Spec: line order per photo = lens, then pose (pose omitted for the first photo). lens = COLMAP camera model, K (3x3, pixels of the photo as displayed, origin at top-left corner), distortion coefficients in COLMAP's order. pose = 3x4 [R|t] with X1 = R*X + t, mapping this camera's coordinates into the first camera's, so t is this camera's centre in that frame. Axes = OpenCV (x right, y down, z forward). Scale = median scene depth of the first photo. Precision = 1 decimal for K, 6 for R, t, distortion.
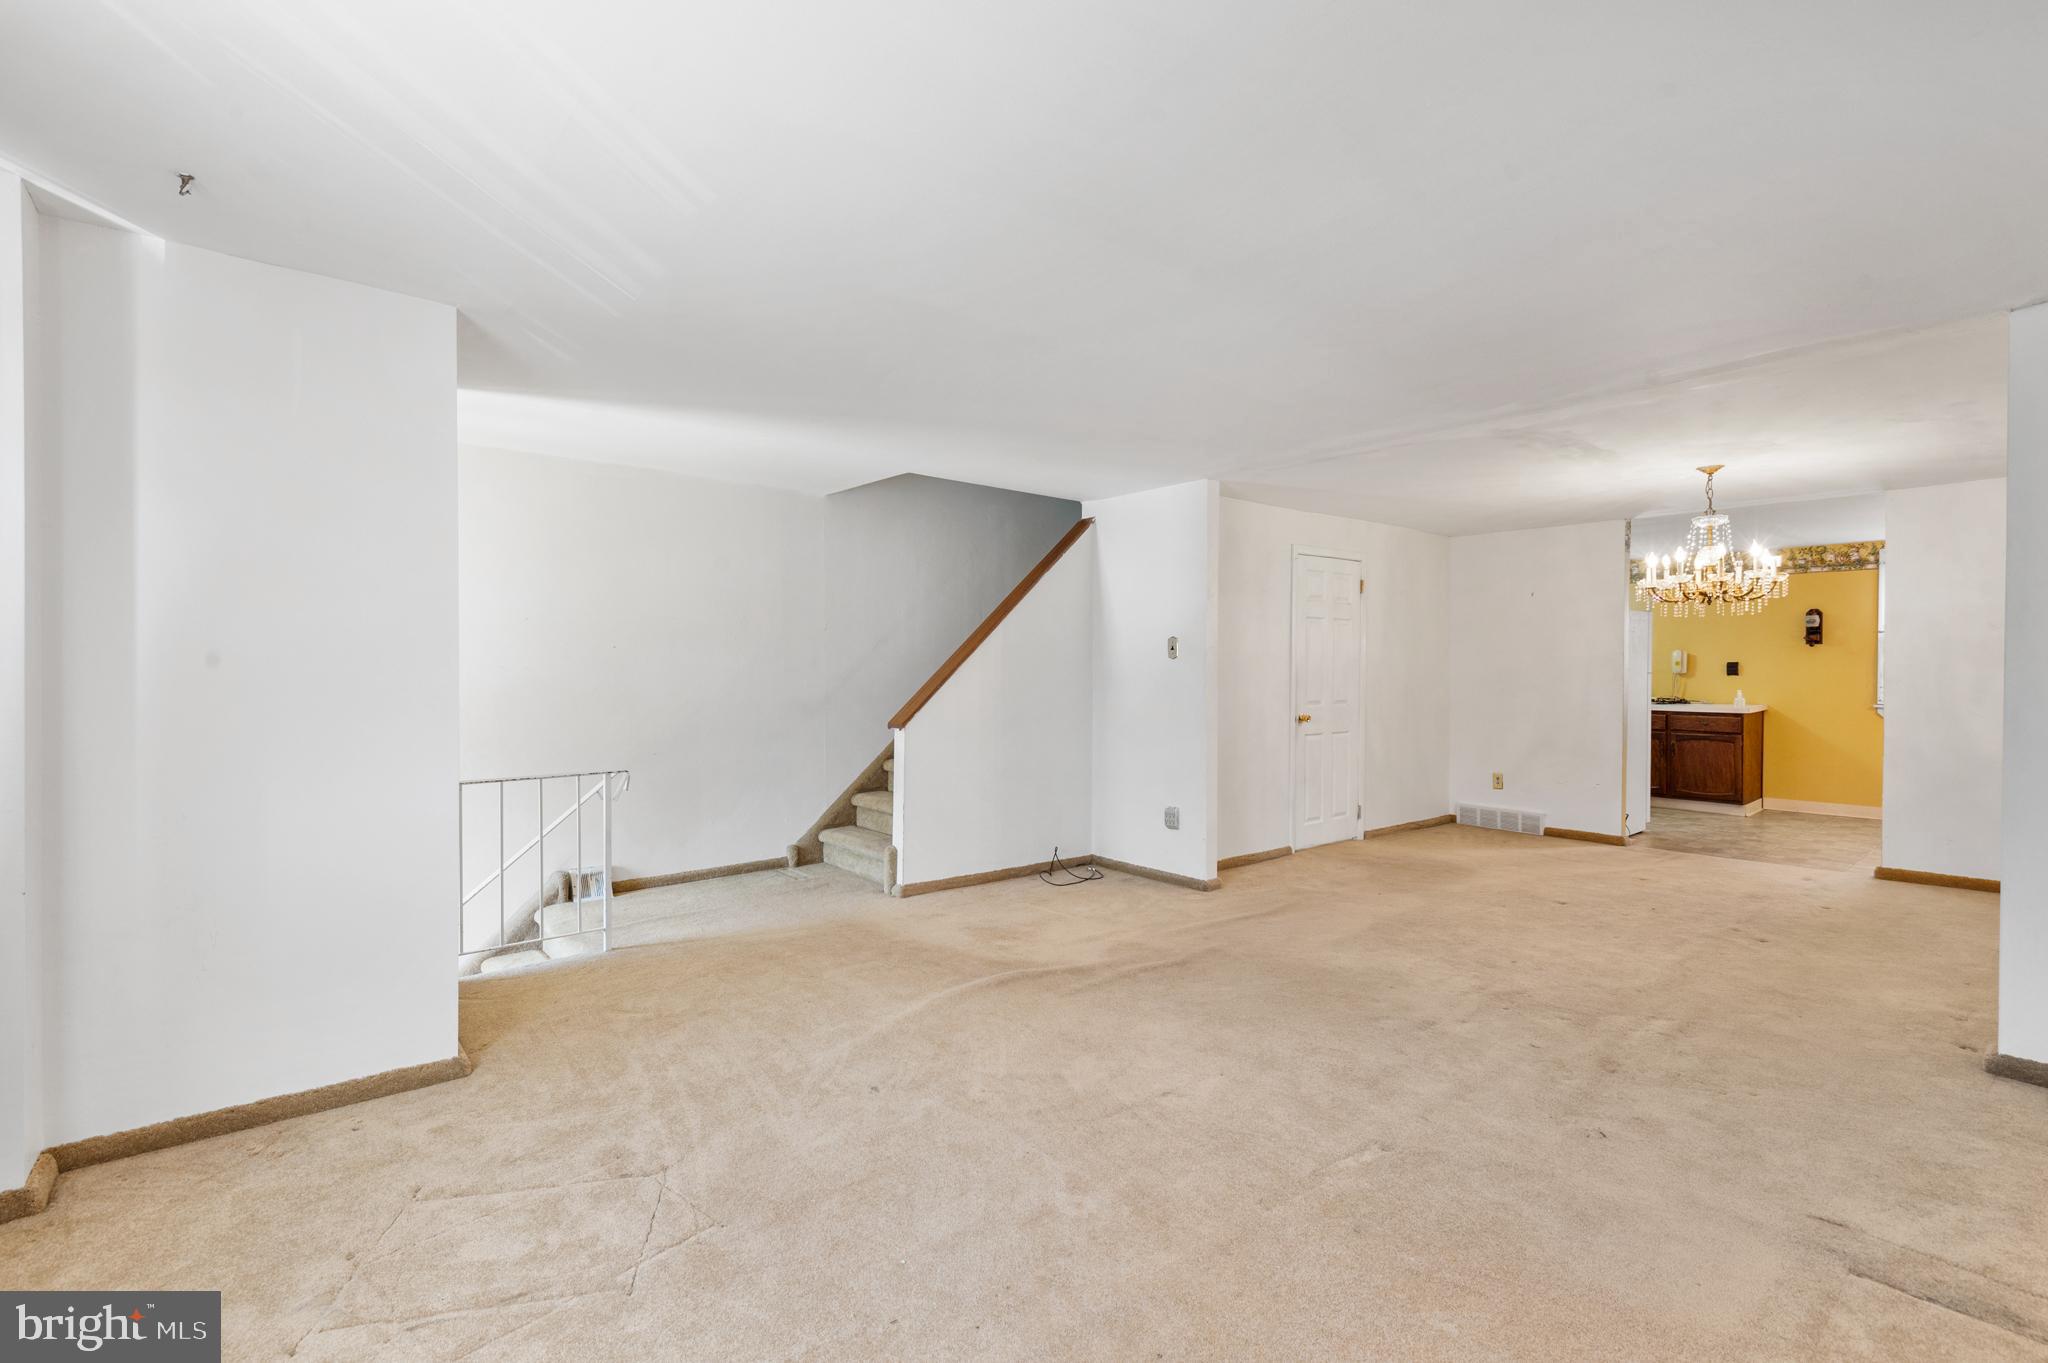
lens RADIAL K [[934.7, 0, 1049.0], [0, 934.7, 674.5], [0, 0, 1]] dist [0.025068, -0.011427]
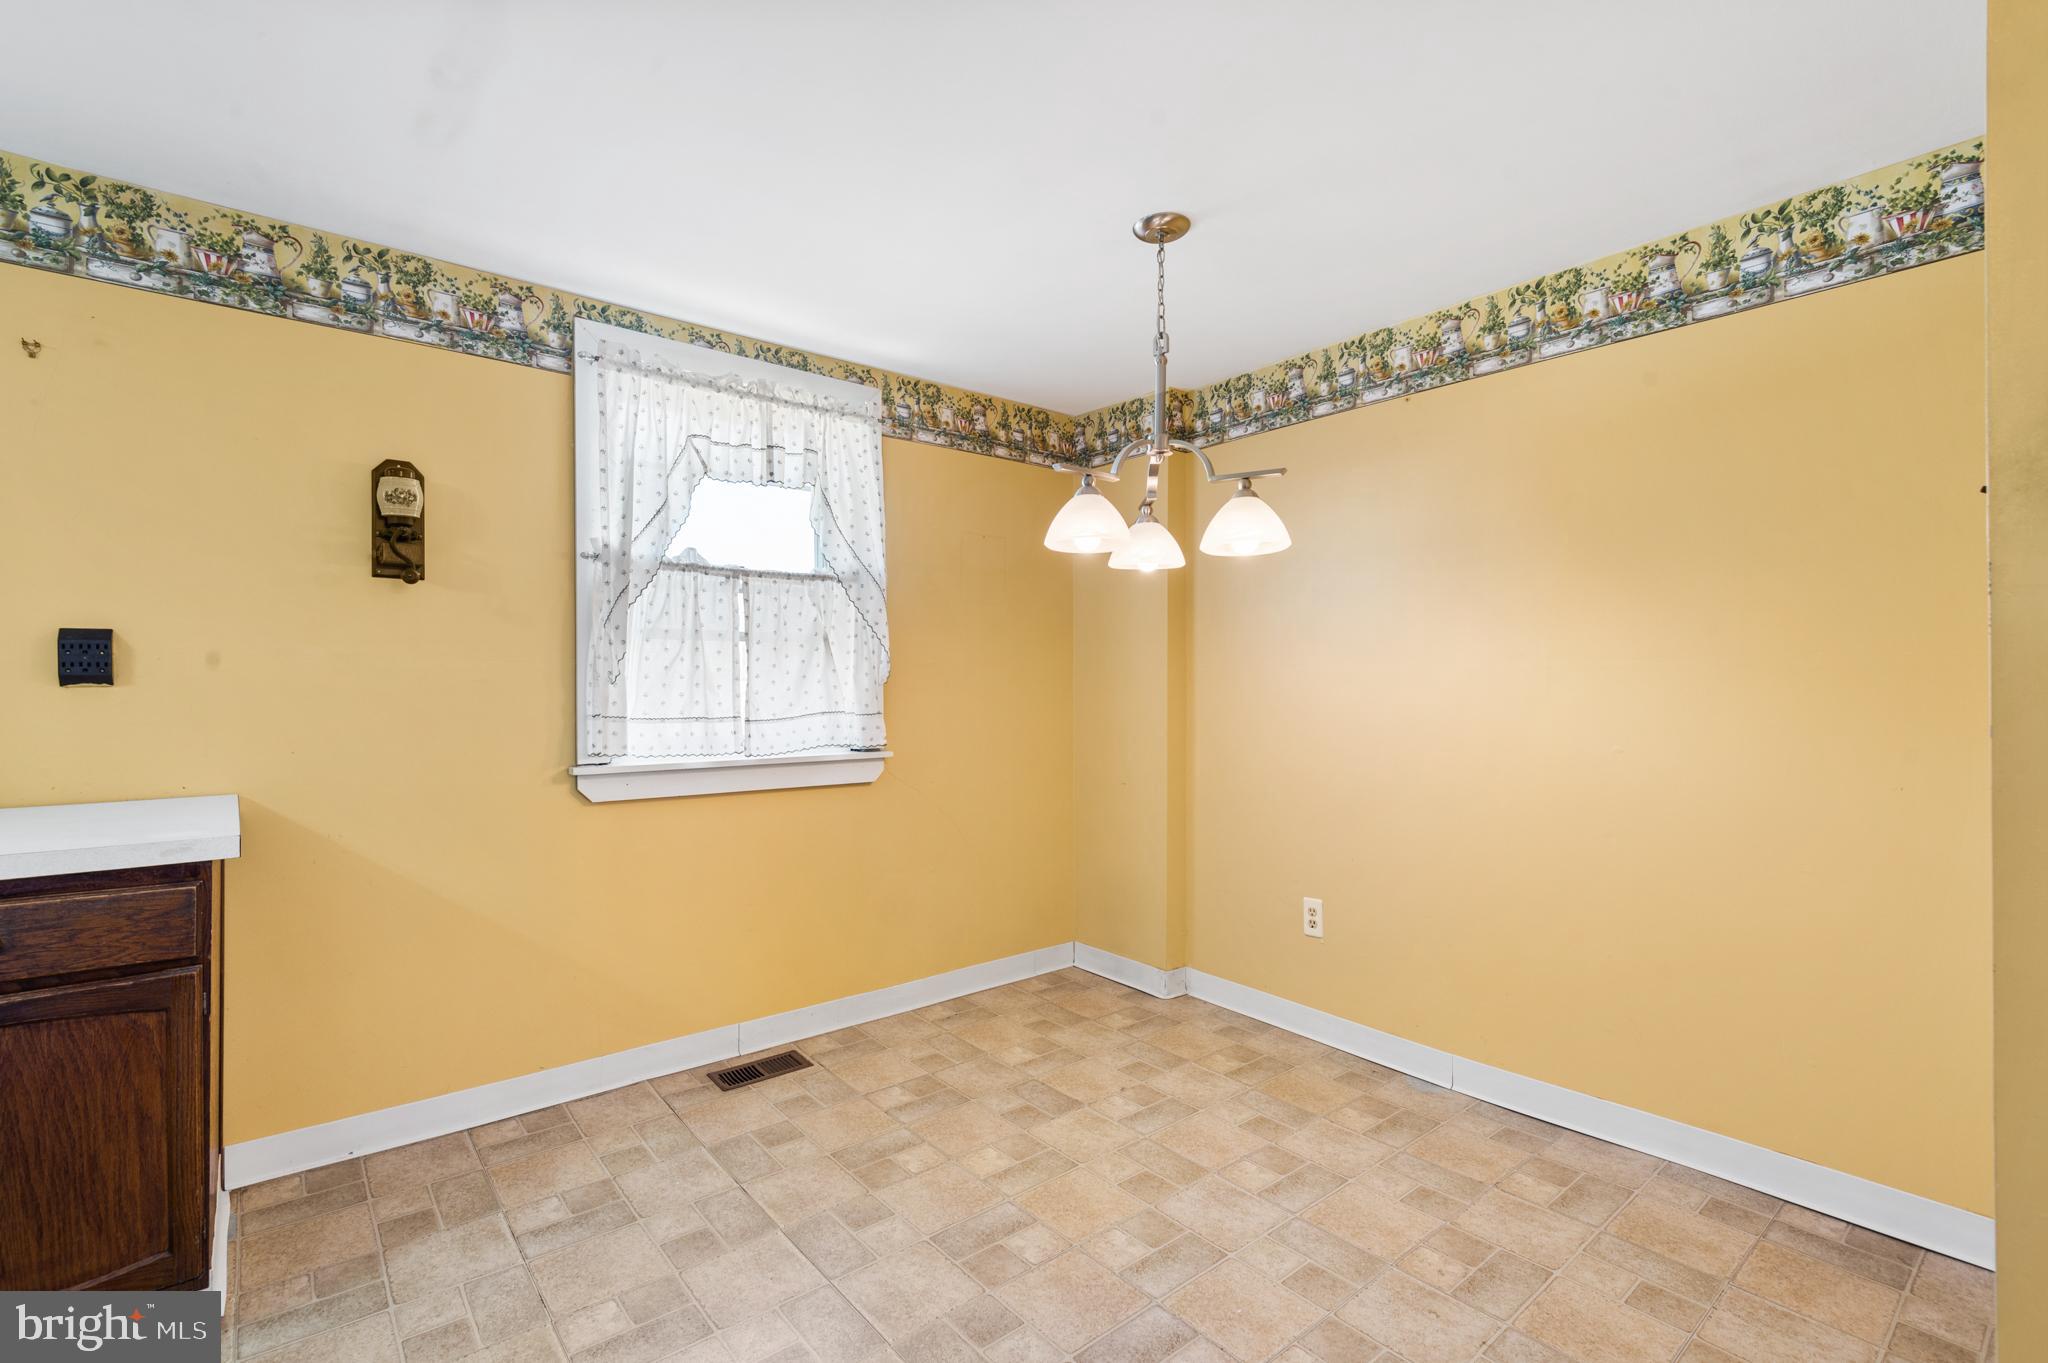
lens RADIAL K [[934.7, 0, 1019.2], [0, 934.7, 683.9], [0, 0, 1]] dist [0.025068, -0.011427]
pose [[0.021286, -0.000860, 0.999773, 0.582366], [0.002177, 0.999997, 0.000814, 0.002032], [-0.999771, 0.002159, 0.021288, 0.901703]]
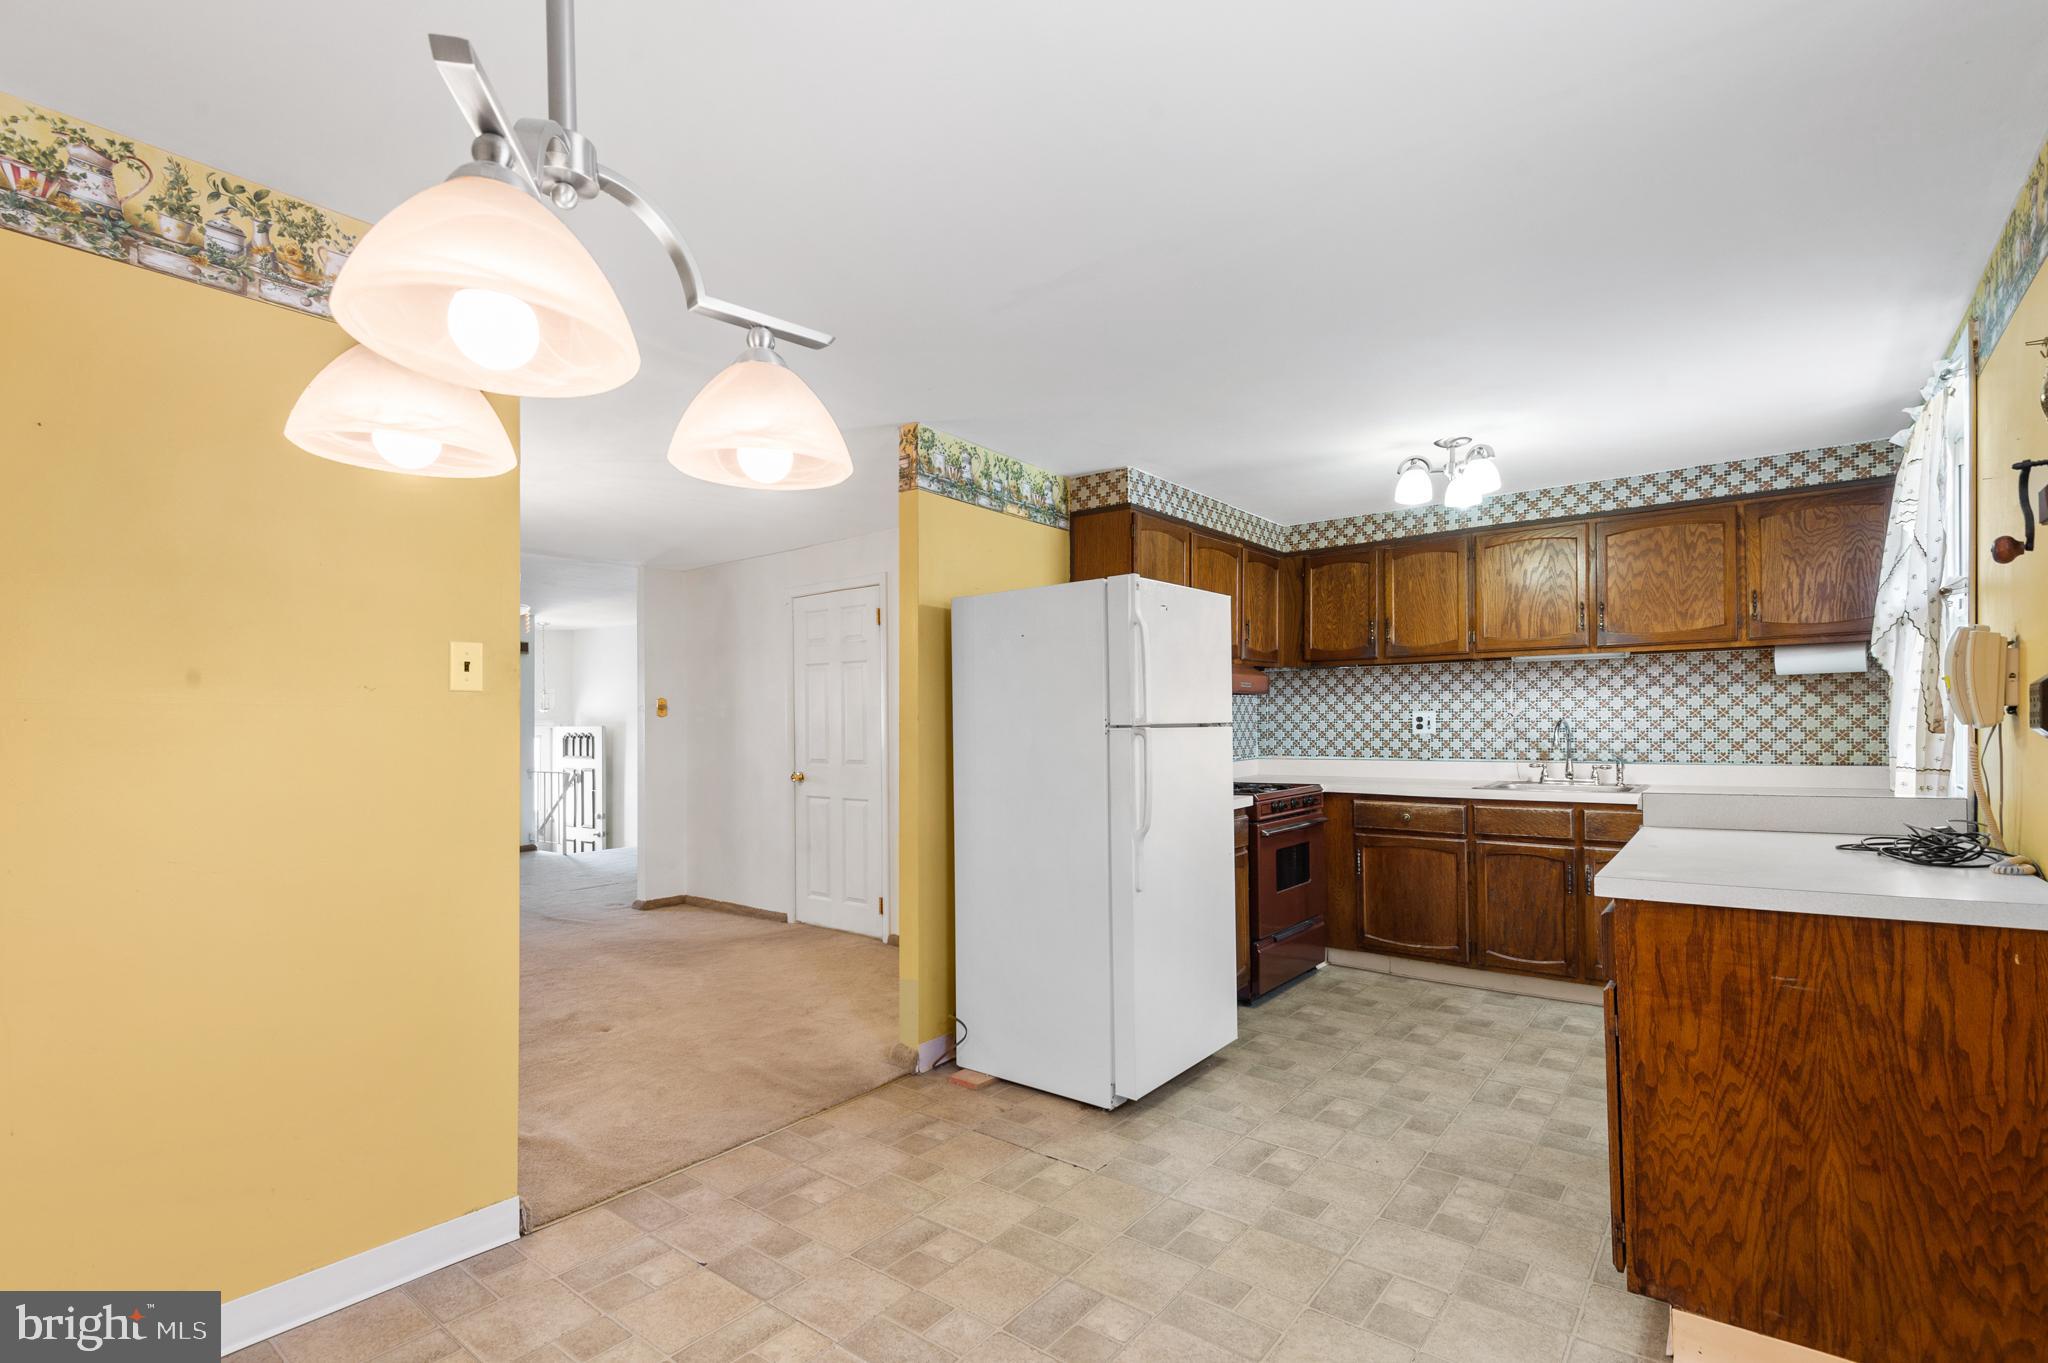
lens RADIAL K [[934.7, 0, 1018.5], [0, 934.7, 720.1], [0, 0, 1]] dist [0.025068, -0.011427]
pose [[0.191819, -0.007444, -0.981402, 1.043247], [0.000136, 0.999971, -0.007558, -0.001418], [0.981430, 0.001317, 0.191815, 0.897074]]
